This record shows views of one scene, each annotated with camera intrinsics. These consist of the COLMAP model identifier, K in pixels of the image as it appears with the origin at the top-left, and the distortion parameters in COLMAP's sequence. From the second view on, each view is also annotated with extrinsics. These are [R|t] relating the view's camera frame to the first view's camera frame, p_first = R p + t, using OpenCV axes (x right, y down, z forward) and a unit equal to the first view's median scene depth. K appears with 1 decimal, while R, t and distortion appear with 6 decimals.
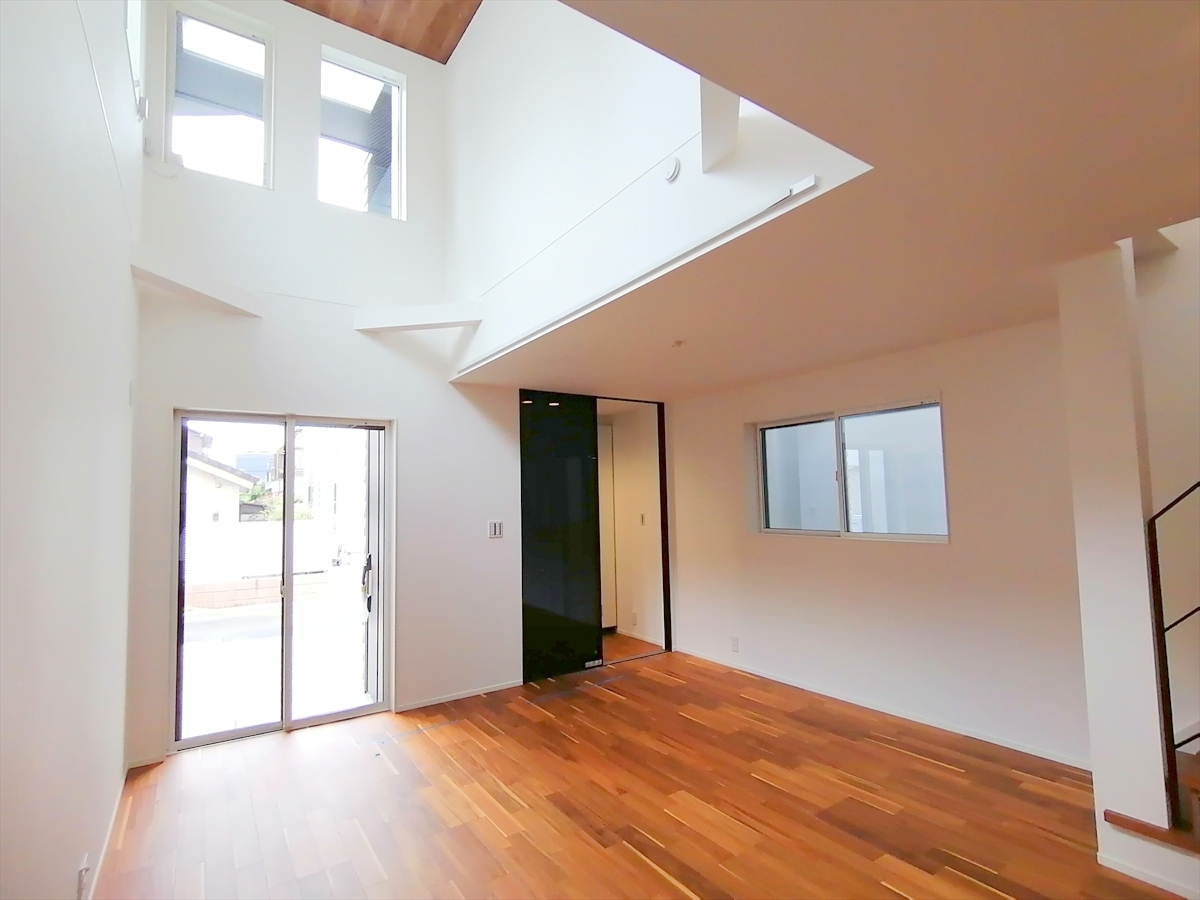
lens RADIAL K [[590.6, 0, 601.3], [0, 590.6, 453.7], [0, 0, 1]] dist [0.000804, -0.011881]
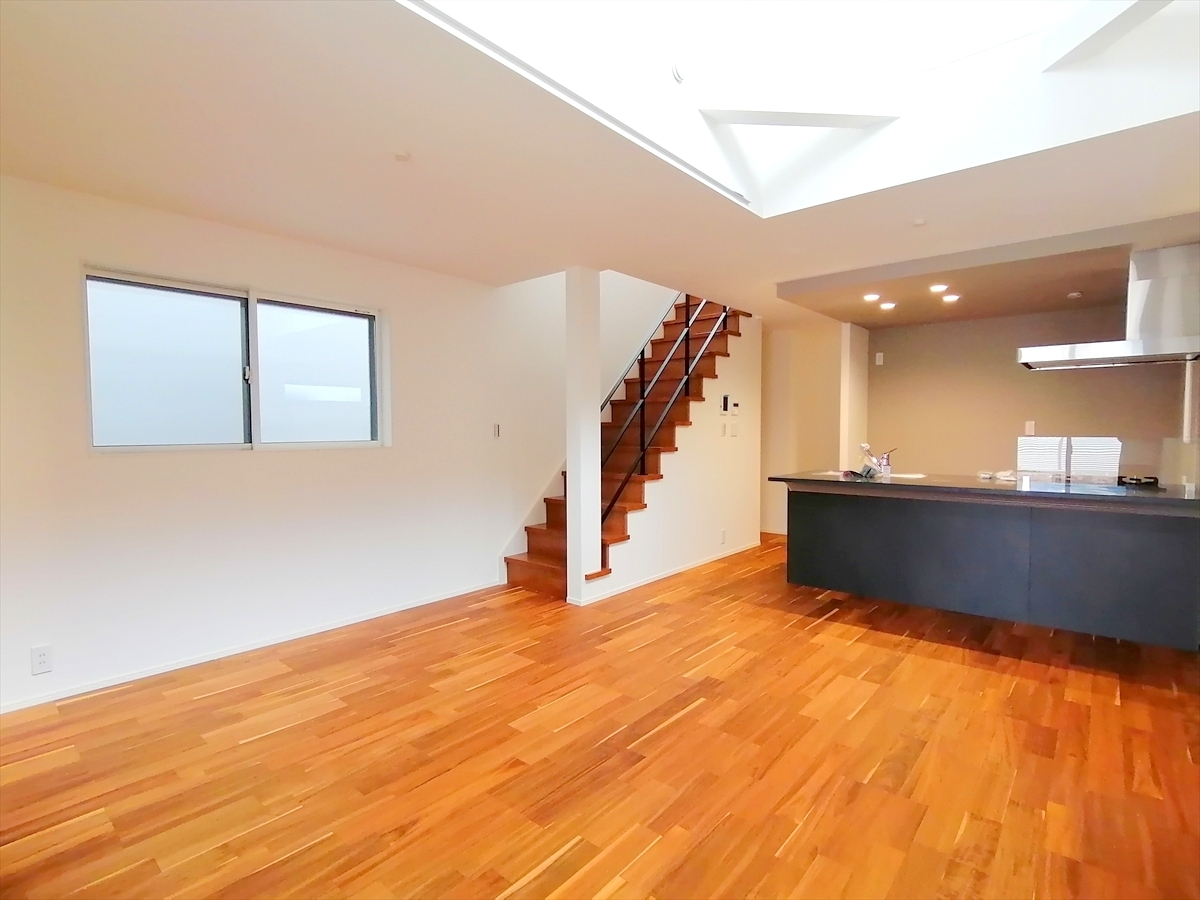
lens RADIAL K [[590.6, 0, 592.3], [0, 590.6, 443.5], [0, 0, 1]] dist [0.000804, -0.011881]
pose [[-0.245802, -0.003405, 0.969314, -0.508984], [-0.062603, 0.997962, -0.012370, 0.118109], [-0.967296, -0.063723, -0.245514, 0.790672]]
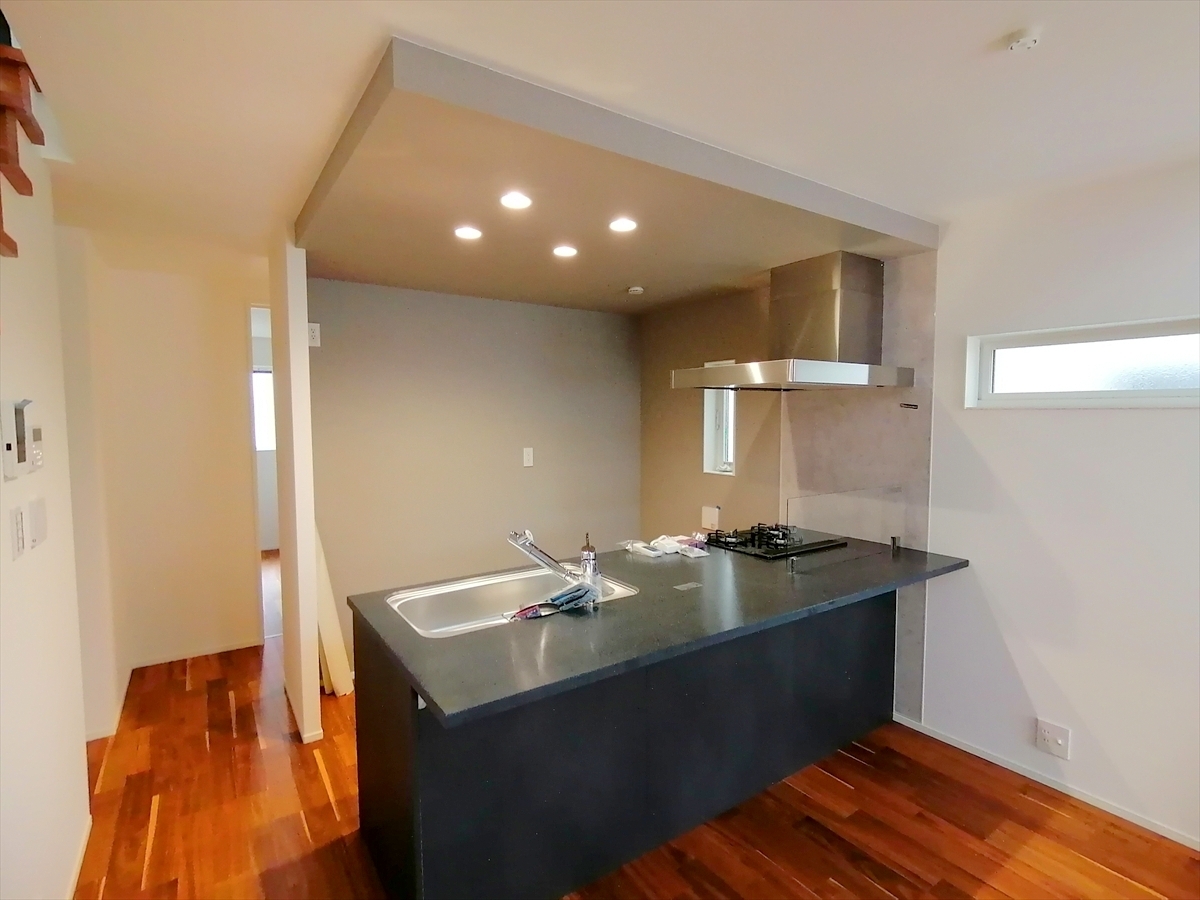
lens RADIAL K [[590.6, 0, 586.8], [0, 590.6, 442.0], [0, 0, 1]] dist [0.000804, -0.011881]
pose [[-0.999715, 0.023467, 0.004350, 0.398796], [0.023371, 0.999505, -0.021052, 0.009612], [-0.004842, -0.020944, -0.999769, 0.514208]]
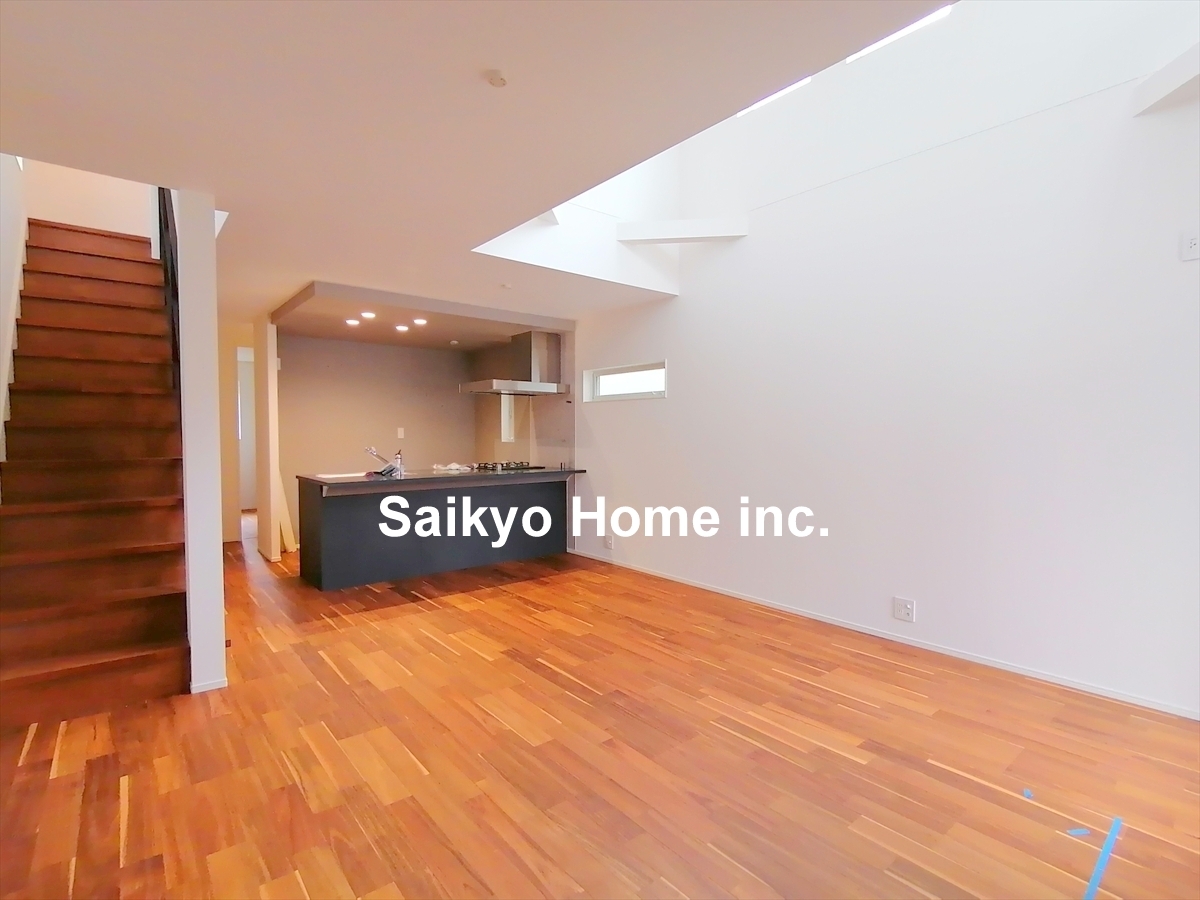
lens RADIAL K [[590.6, 0, 601.6], [0, 590.6, 449.7], [0, 0, 1]] dist [0.000804, -0.011881]
pose [[-0.996263, 0.024208, -0.082911, 0.072578], [0.027736, 0.998747, -0.041666, 0.143725], [0.081799, -0.043810, -0.995686, 1.290023]]
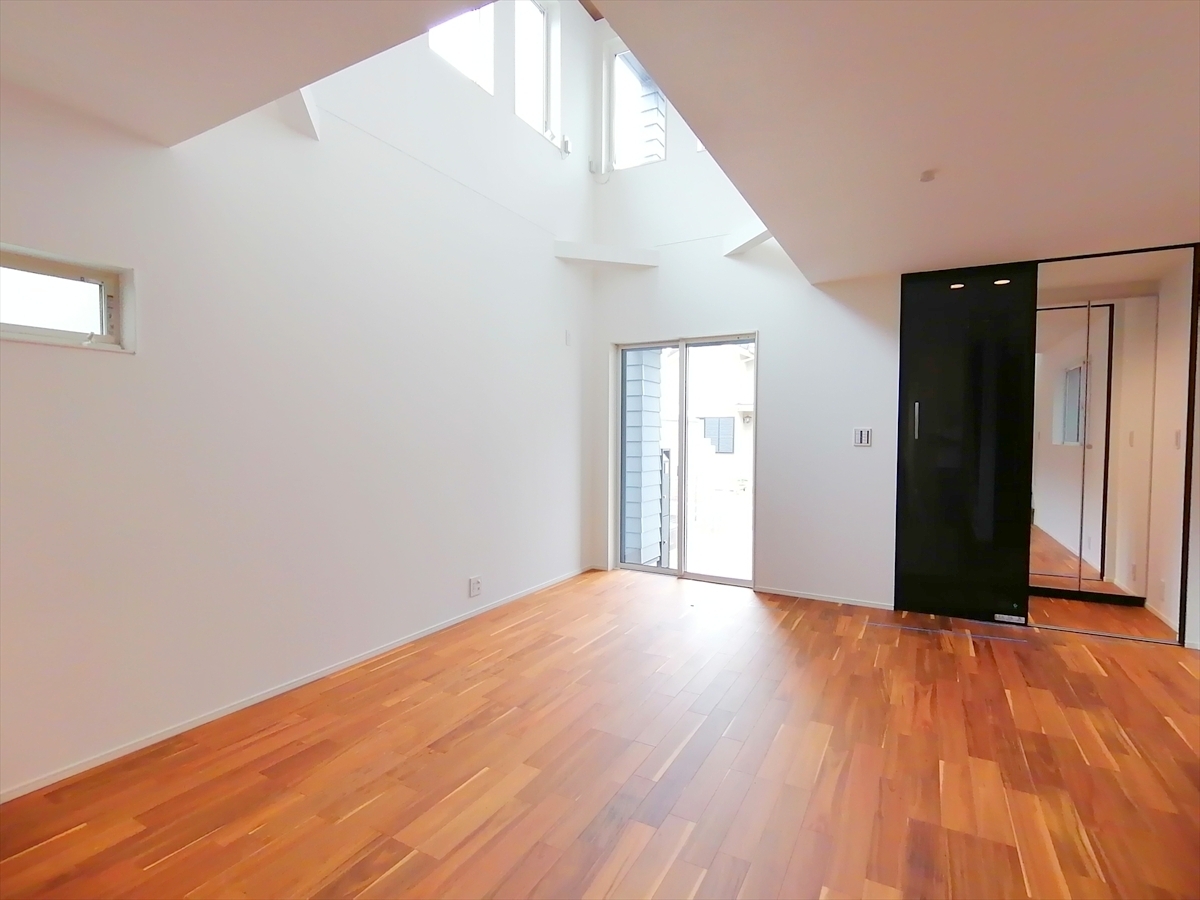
lens RADIAL K [[590.6, 0, 594.6], [0, 590.6, 448.5], [0, 0, 1]] dist [0.000804, -0.011881]
pose [[0.444406, 0.049446, -0.894460, 0.519371], [0.050437, 0.995511, 0.080091, 0.056220], [0.894404, -0.080707, 0.439917, 0.241374]]
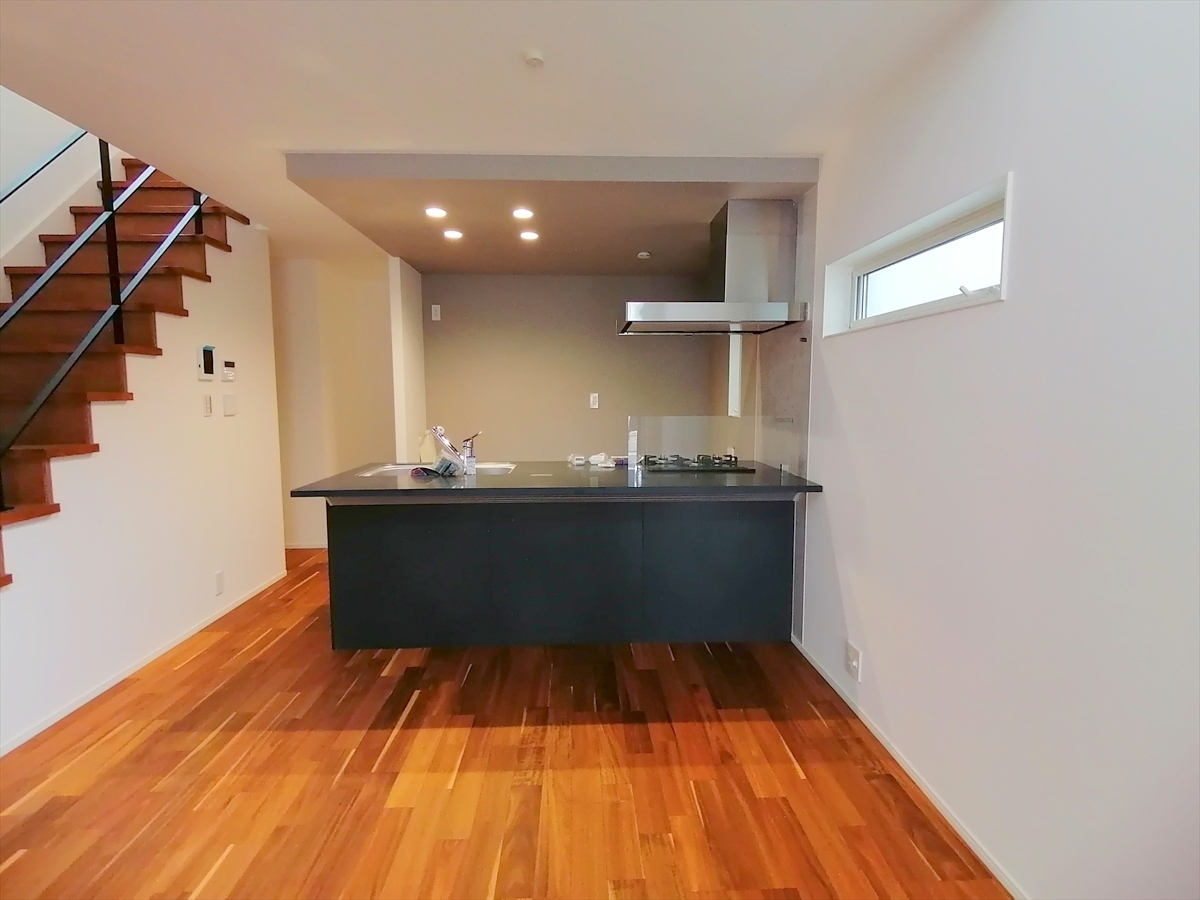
lens RADIAL K [[590.6, 0, 593.0], [0, 590.6, 453.5], [0, 0, 1]] dist [0.000804, -0.011881]
pose [[-0.841146, -0.030136, 0.539968, -0.142312], [-0.018173, 0.999457, 0.027471, 0.083544], [-0.540503, 0.013294, -0.841237, 0.558005]]
